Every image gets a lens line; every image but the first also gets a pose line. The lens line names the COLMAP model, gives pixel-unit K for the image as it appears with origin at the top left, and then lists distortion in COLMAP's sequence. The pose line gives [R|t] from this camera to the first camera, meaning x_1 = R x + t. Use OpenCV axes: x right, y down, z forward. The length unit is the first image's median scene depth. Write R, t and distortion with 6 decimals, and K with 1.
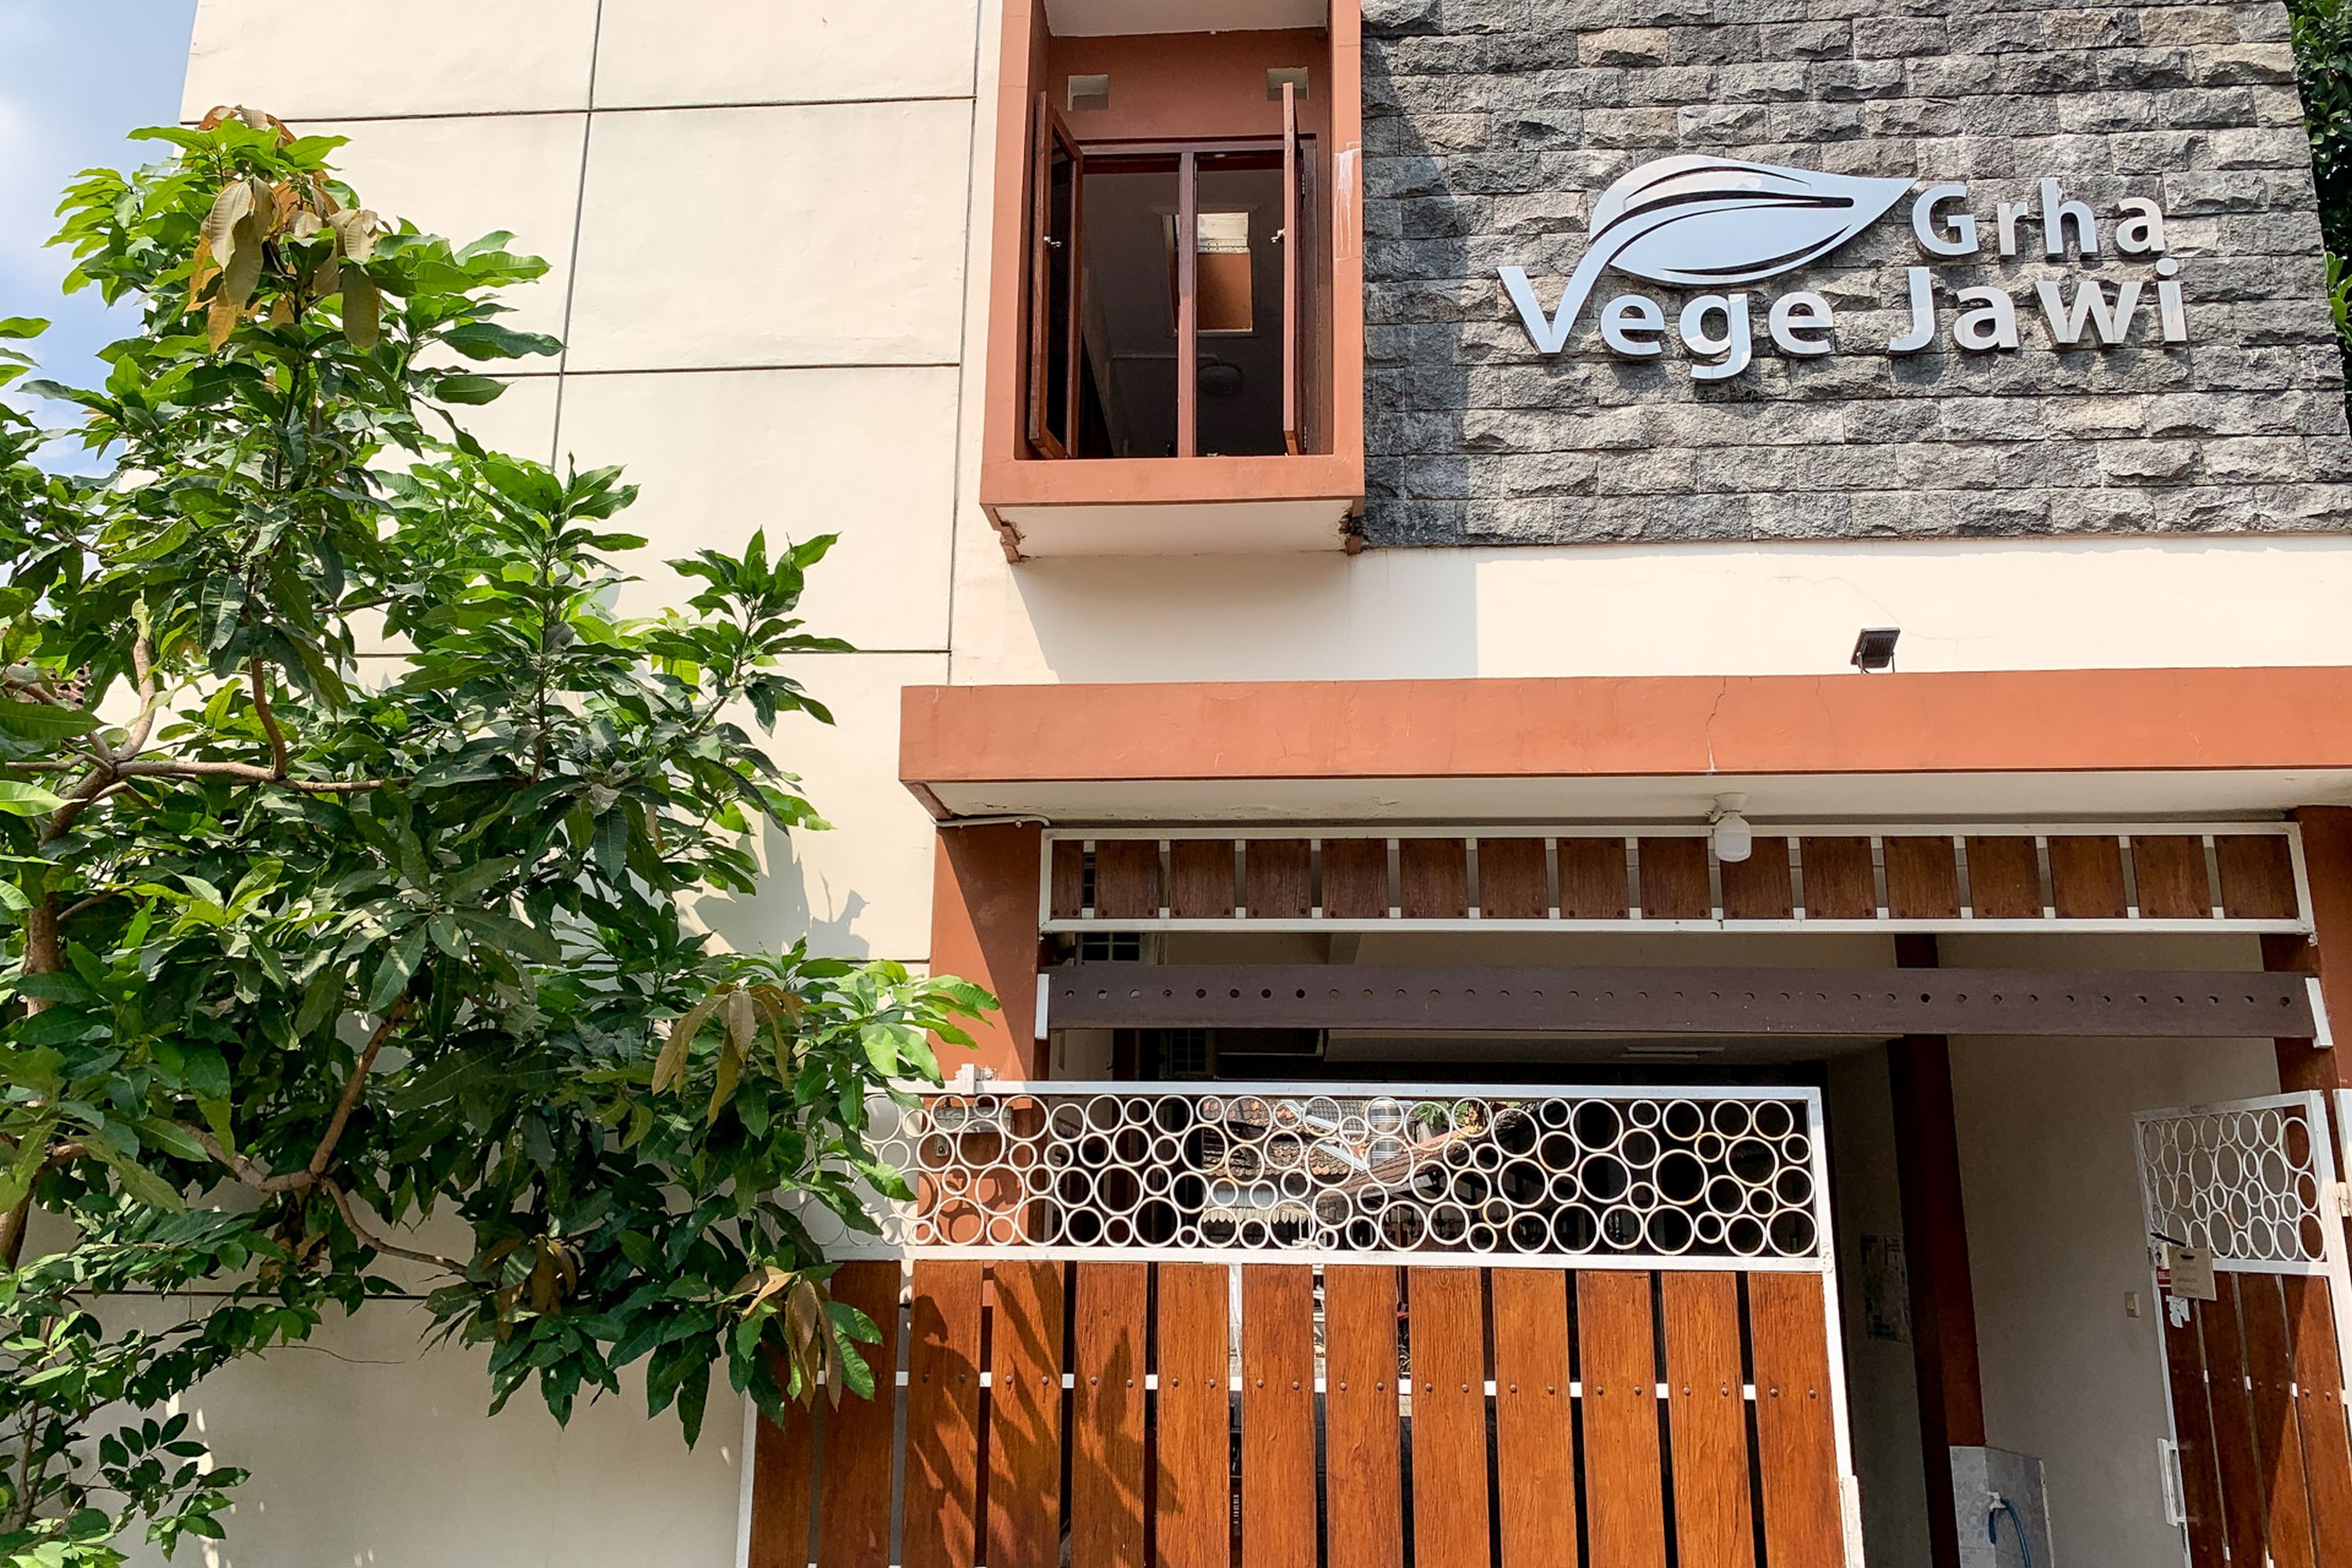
lens RADIAL K [[1825.0, 0, 1175.7], [0, 1825.0, 853.4], [0, 0, 1]] dist [0.011268, 0.013010]
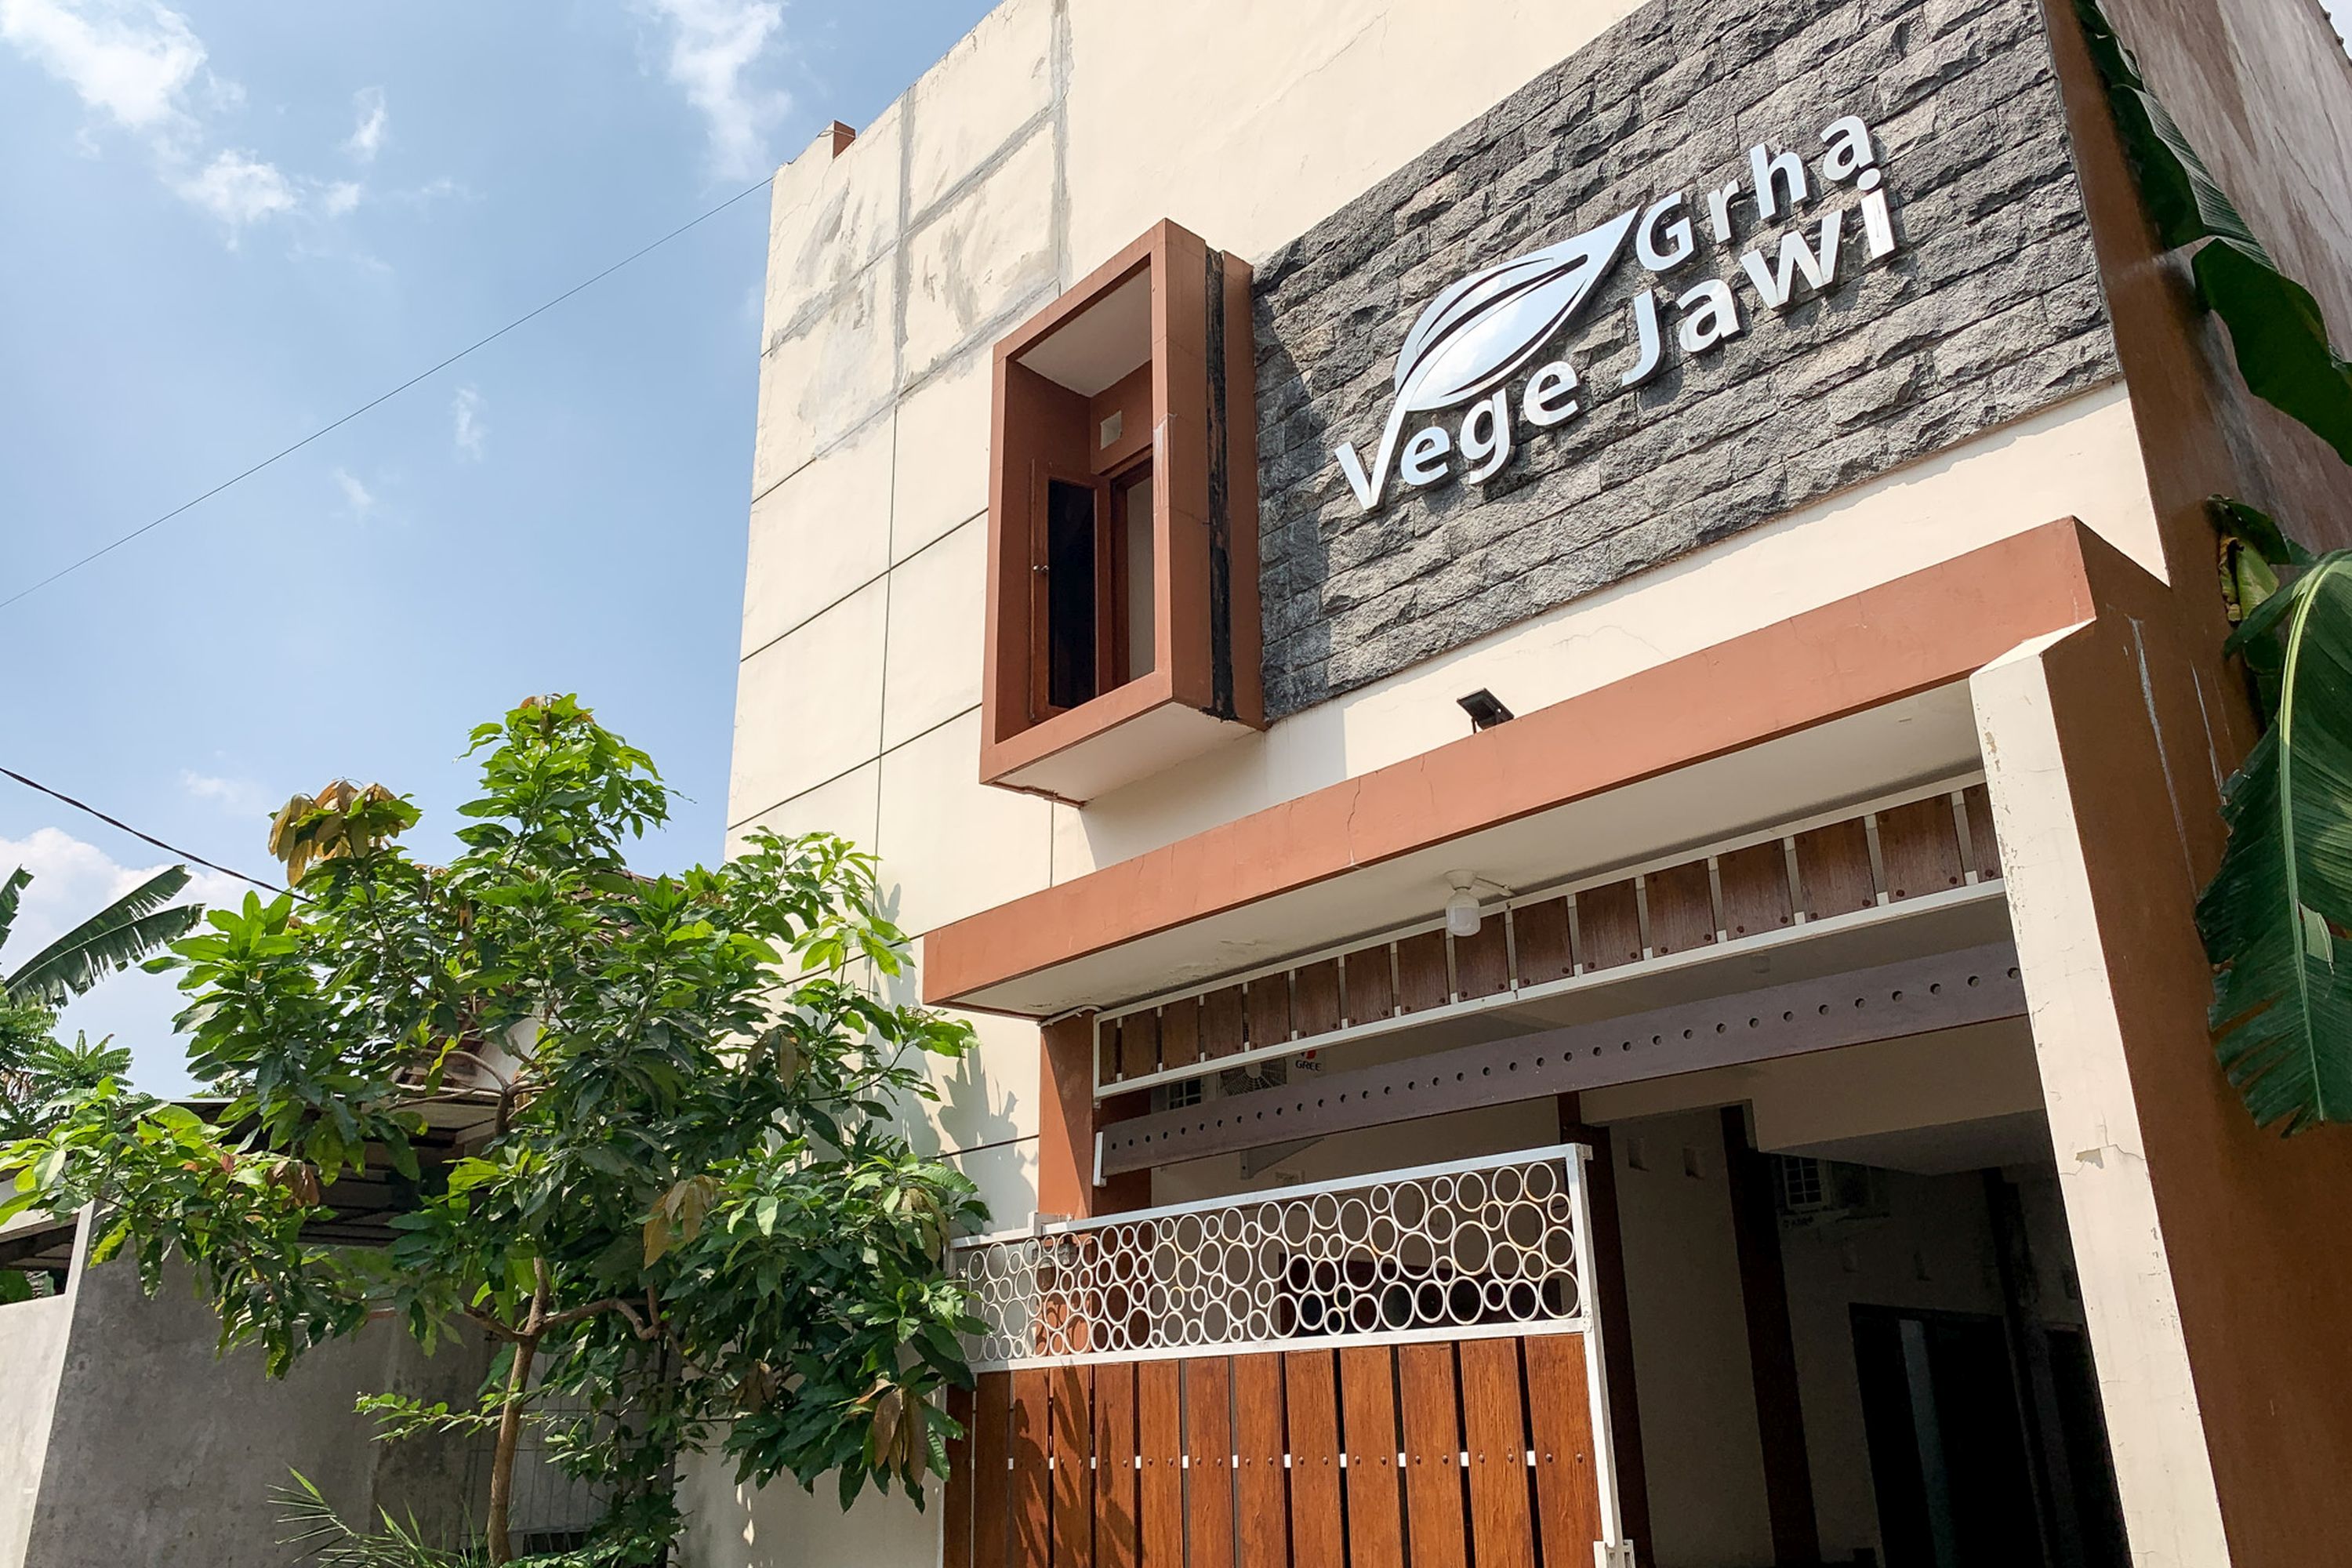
lens RADIAL K [[1817.6, 0, 1176.0], [0, 1817.6, 784.0], [0, 0, 1]] dist [0.037724, -0.006799]
pose [[0.716508, -0.264313, -0.645566, 0.882016], [0.191093, 0.964407, -0.182764, 0.077493], [0.670895, 0.007589, 0.741514, 0.105984]]
